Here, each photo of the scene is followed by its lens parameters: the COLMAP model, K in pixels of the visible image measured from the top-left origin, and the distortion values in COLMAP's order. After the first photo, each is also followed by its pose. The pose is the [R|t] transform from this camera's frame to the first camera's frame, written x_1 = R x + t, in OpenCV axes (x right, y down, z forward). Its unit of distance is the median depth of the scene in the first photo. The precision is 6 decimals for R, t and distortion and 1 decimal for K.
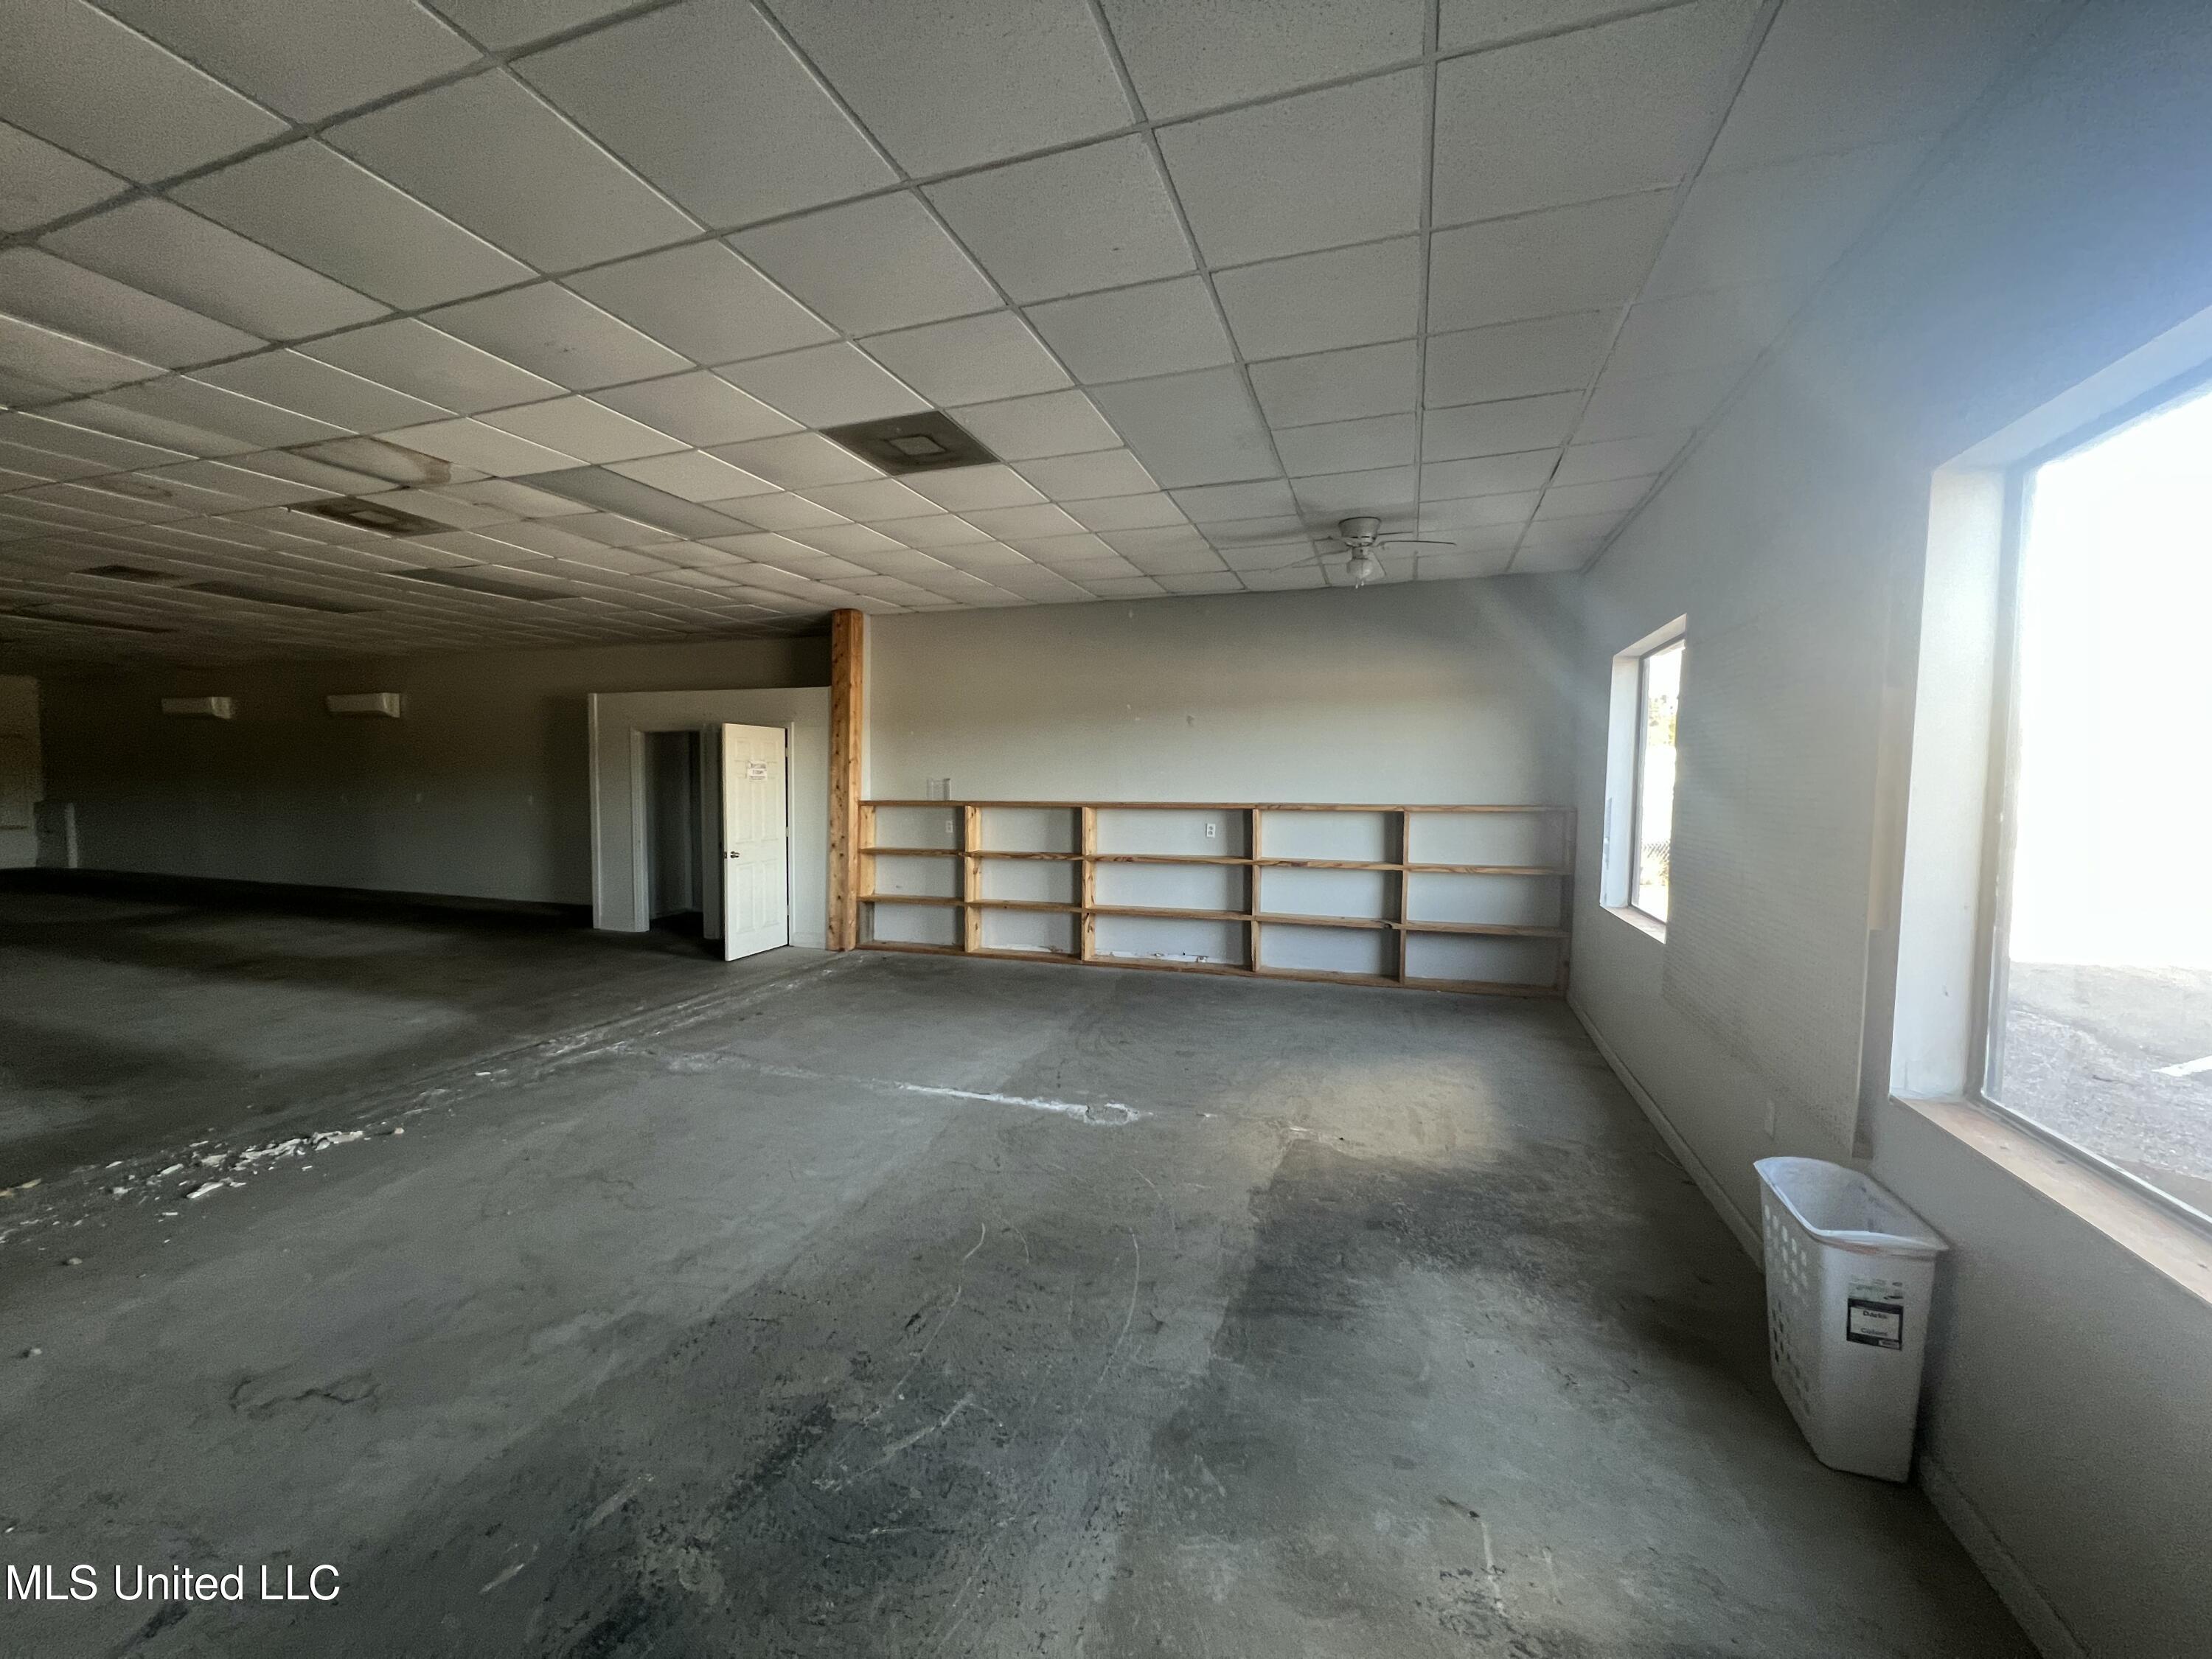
lens RADIAL K [[880.6, 0, 1101.6], [0, 880.6, 823.7], [0, 0, 1]] dist [-0.001109, 0.000002]
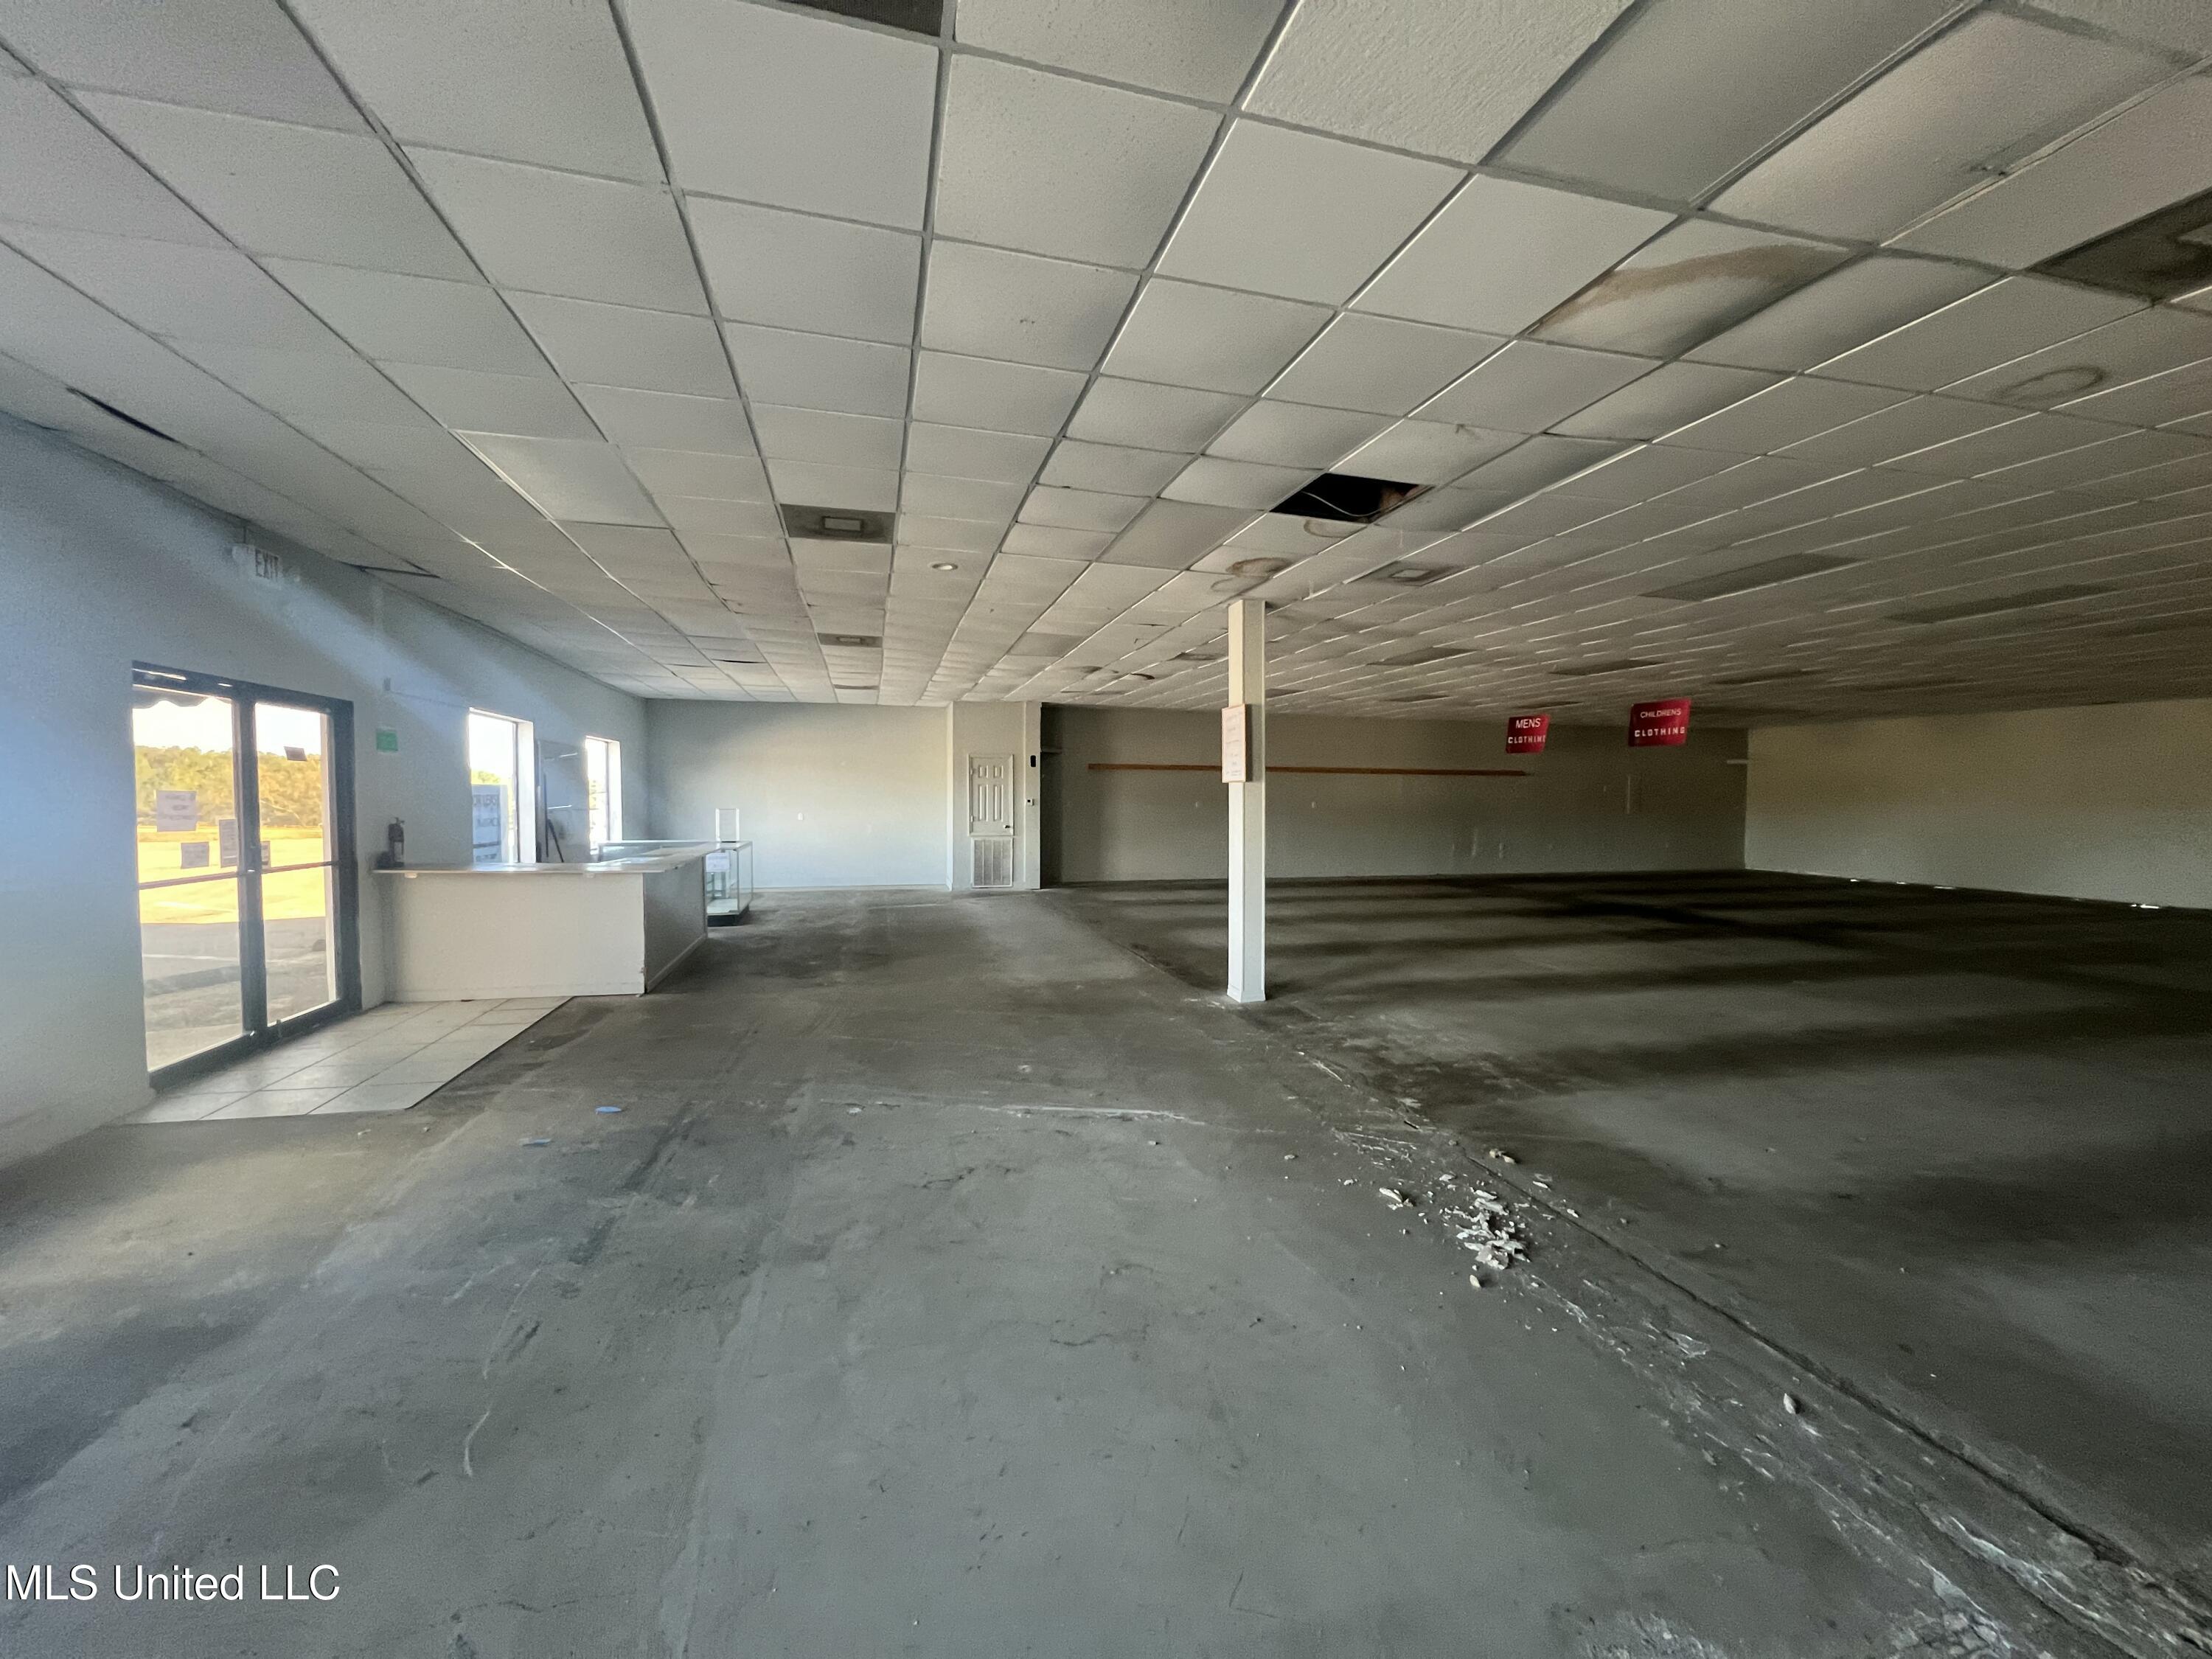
lens RADIAL K [[880.6, 0, 1101.6], [0, 880.6, 823.7], [0, 0, 1]] dist [-0.001109, 0.000002]
pose [[-0.832134, 0.004279, -0.554559, -0.098529], [-0.043636, 0.996365, 0.073166, -0.054100], [0.552856, 0.085083, -0.828922, 1.048428]]
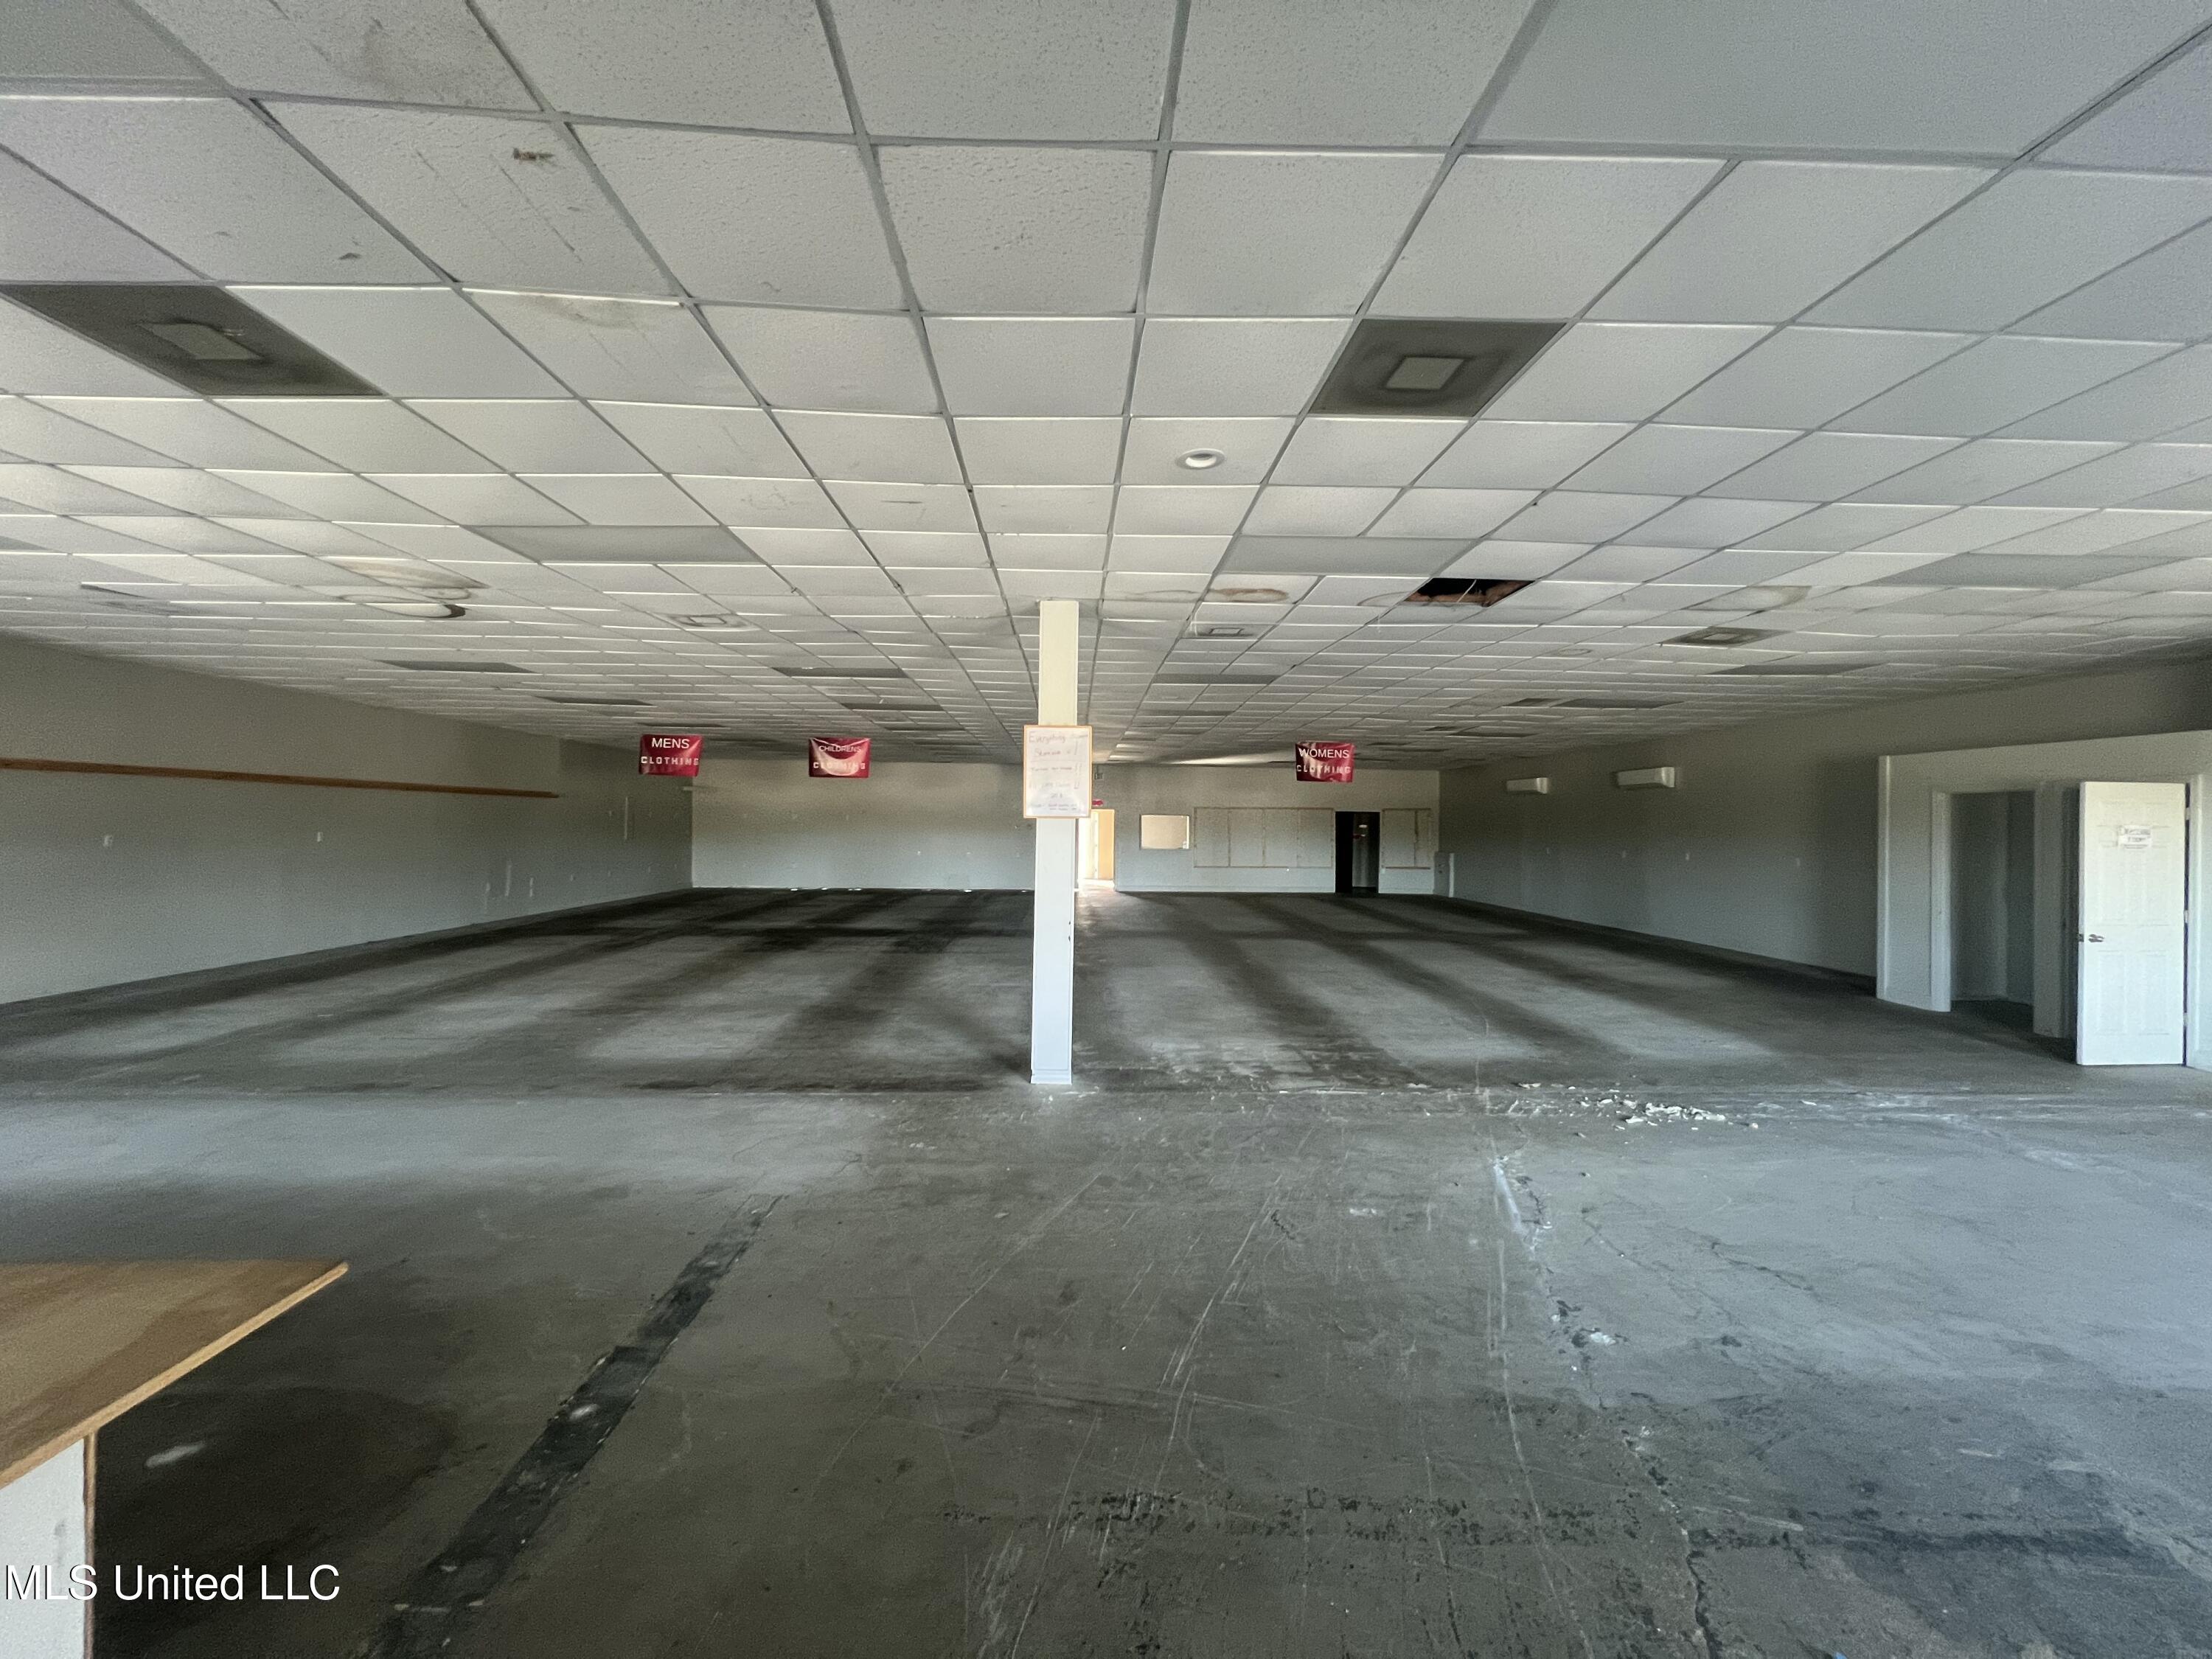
lens RADIAL K [[880.6, 0, 1101.6], [0, 880.6, 823.7], [0, 0, 1]] dist [-0.001109, 0.000002]
pose [[0.359154, -0.005683, -0.933261, 0.031902], [-0.056601, 0.998008, -0.027859, 0.005065], [0.931560, 0.062829, 0.358117, -0.259270]]
